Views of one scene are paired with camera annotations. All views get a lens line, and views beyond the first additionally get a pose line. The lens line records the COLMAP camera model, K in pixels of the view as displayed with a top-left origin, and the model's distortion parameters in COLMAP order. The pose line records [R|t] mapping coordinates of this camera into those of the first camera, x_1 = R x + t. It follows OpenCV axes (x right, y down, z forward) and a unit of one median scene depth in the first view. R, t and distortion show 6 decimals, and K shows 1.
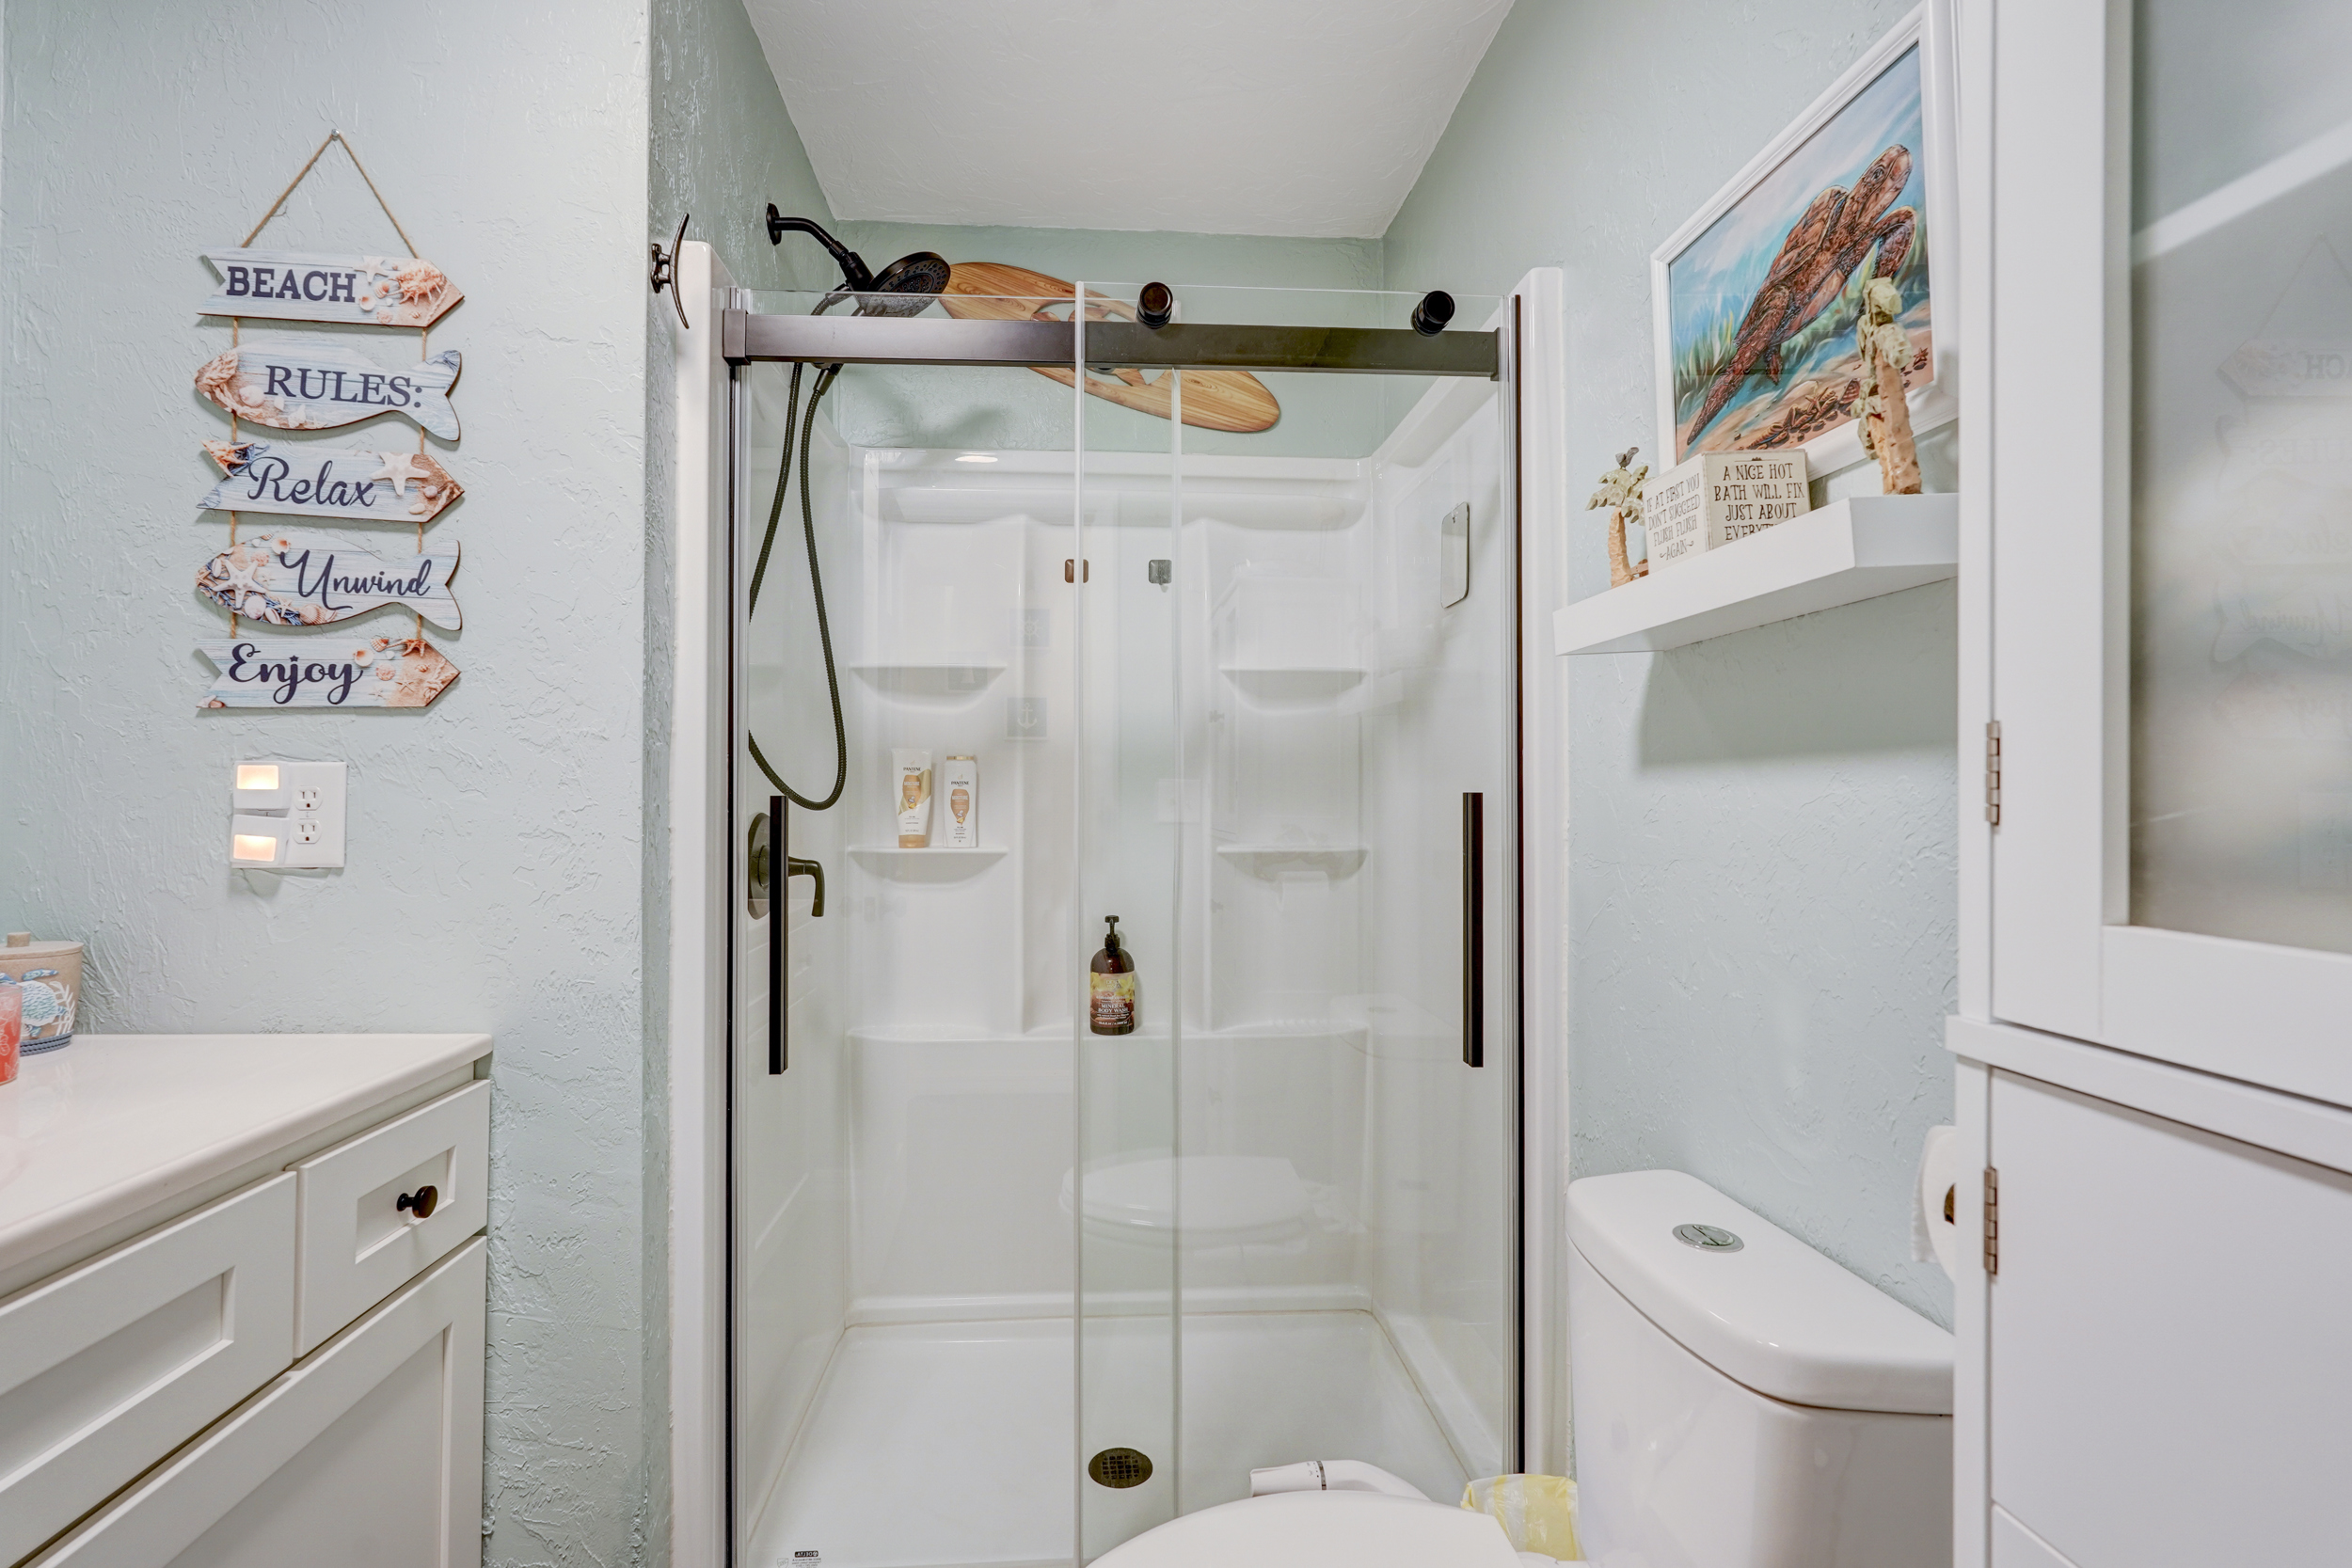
lens RADIAL K [[1049.5, 0, 1171.5], [0, 1049.5, 790.5], [0, 0, 1]] dist [-0.009808, 0.003889]
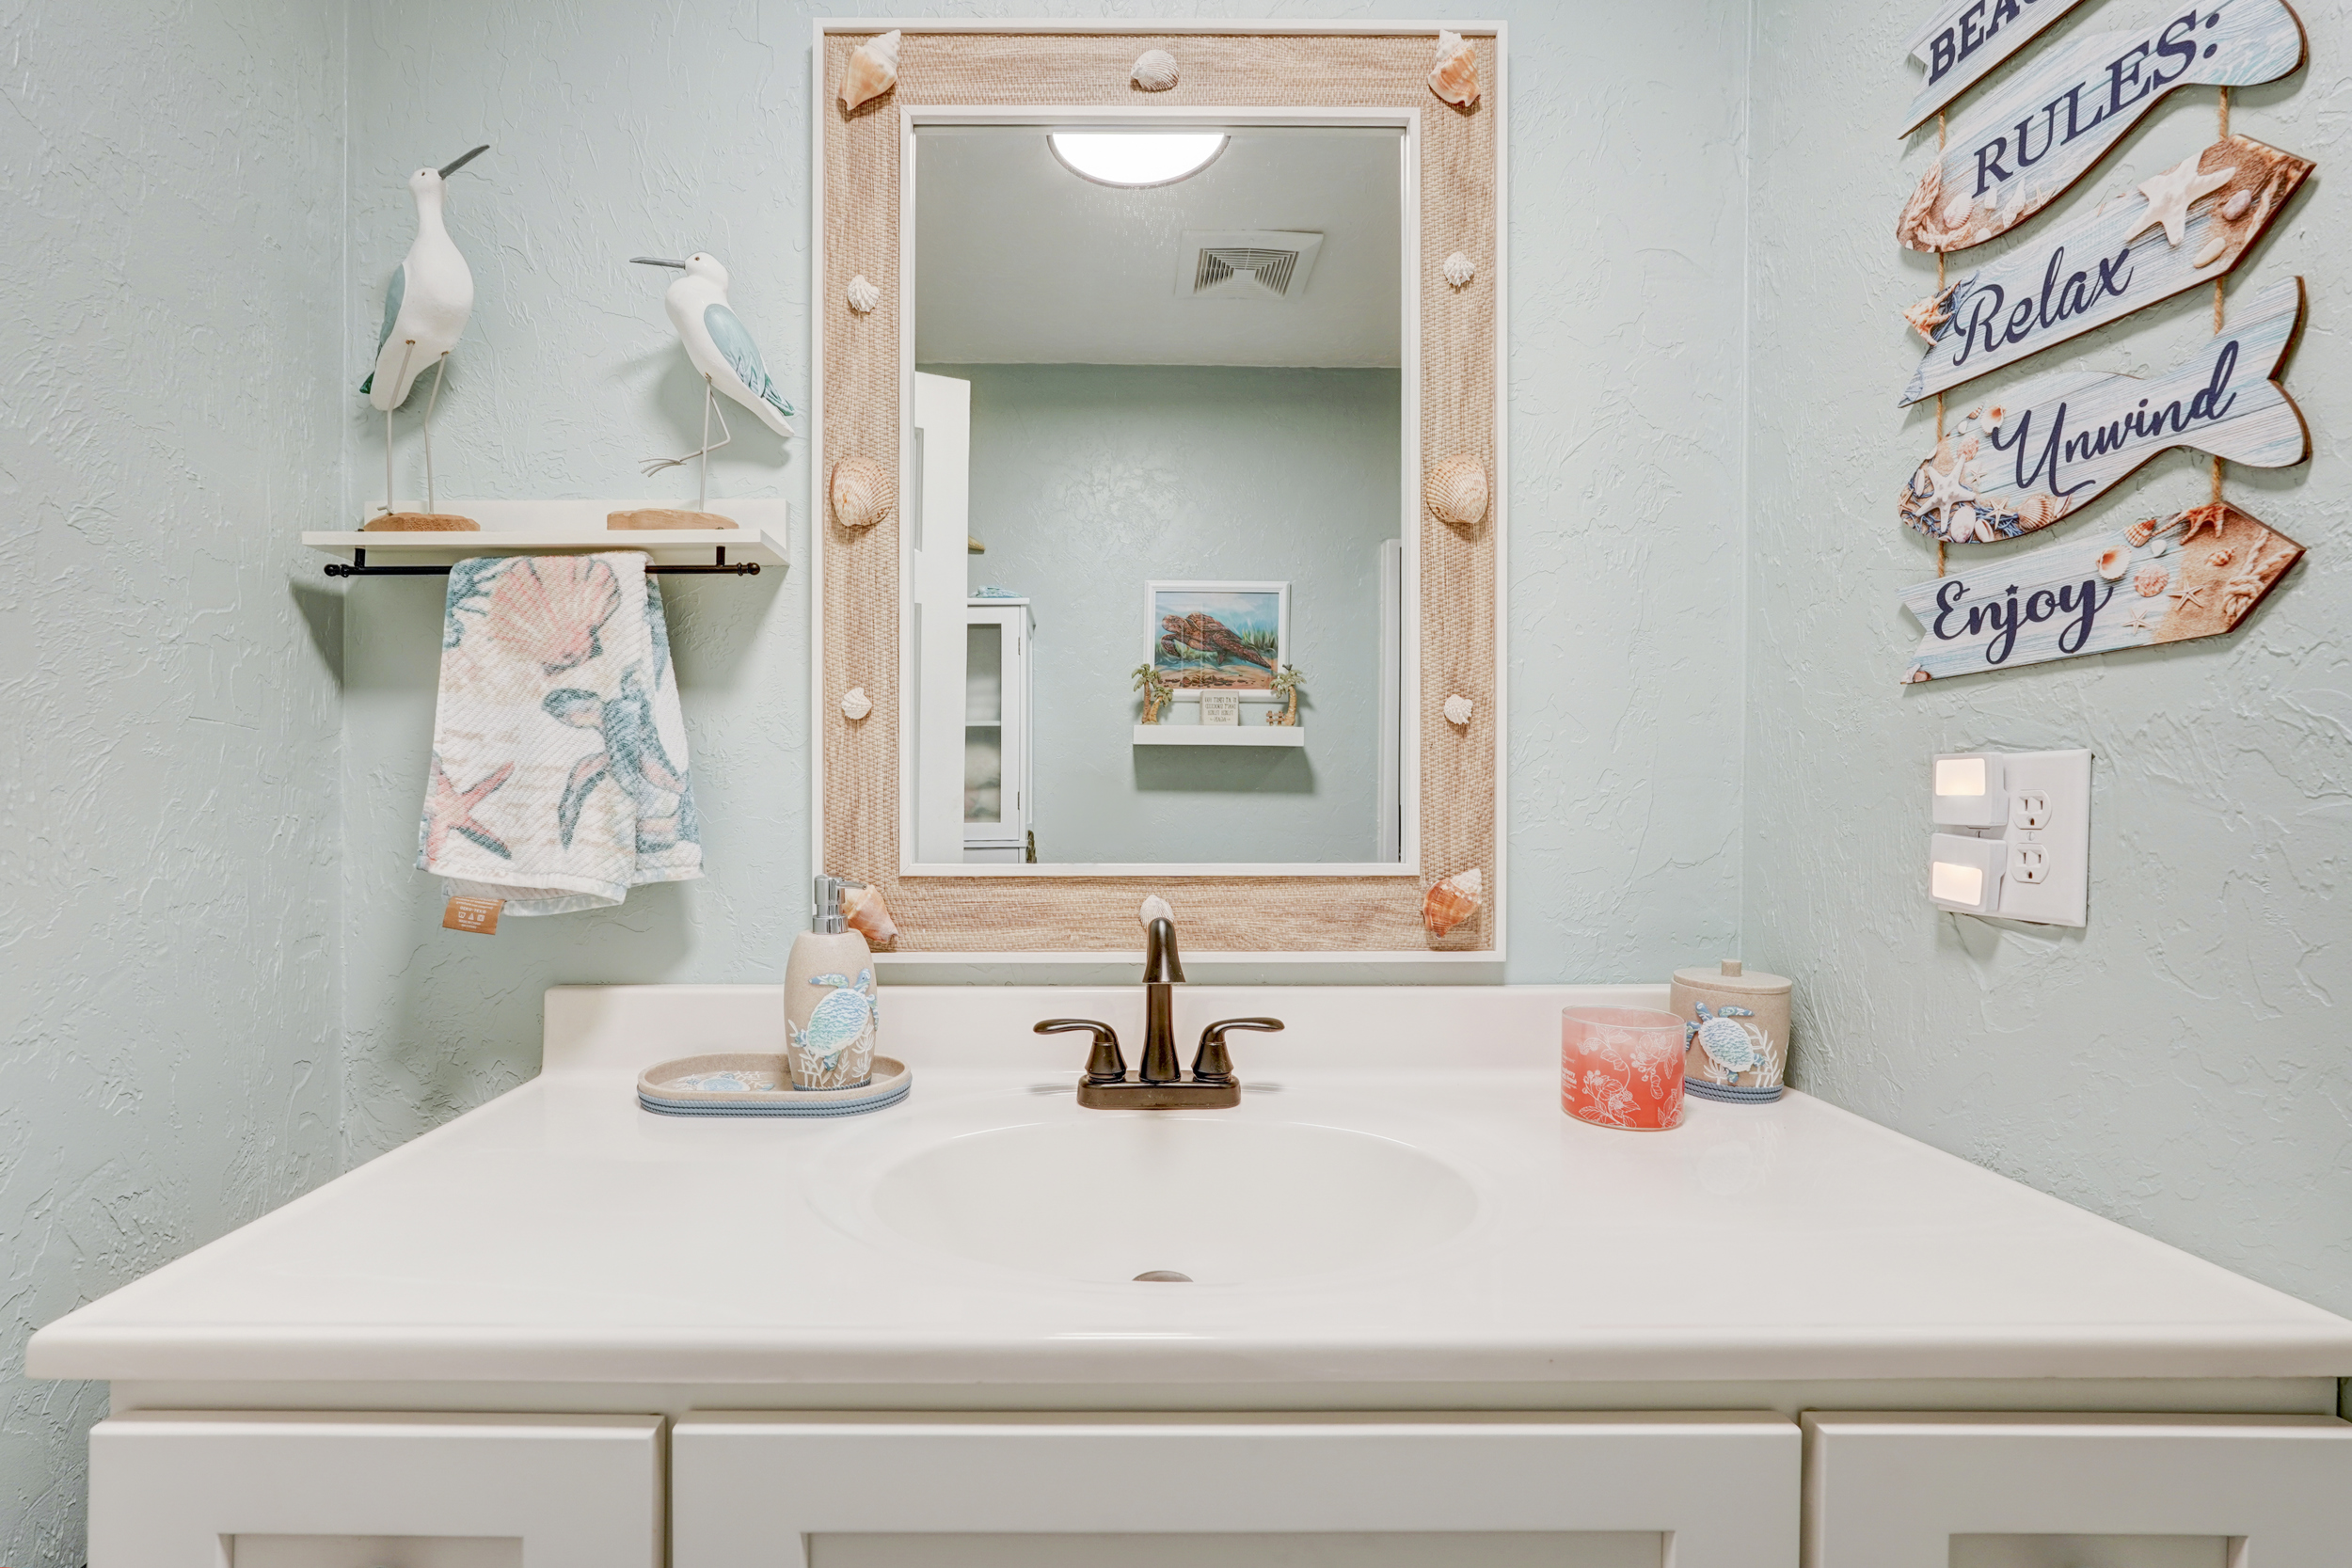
lens RADIAL K [[1049.5, 0, 1118.2], [0, 1049.5, 811.1], [0, 0, 1]] dist [-0.009808, 0.003889]
pose [[-0.101019, 0.009292, -0.994841, -0.152711], [0.013584, 0.999876, 0.007960, -0.004209], [0.994792, -0.012709, -0.101132, 0.520484]]
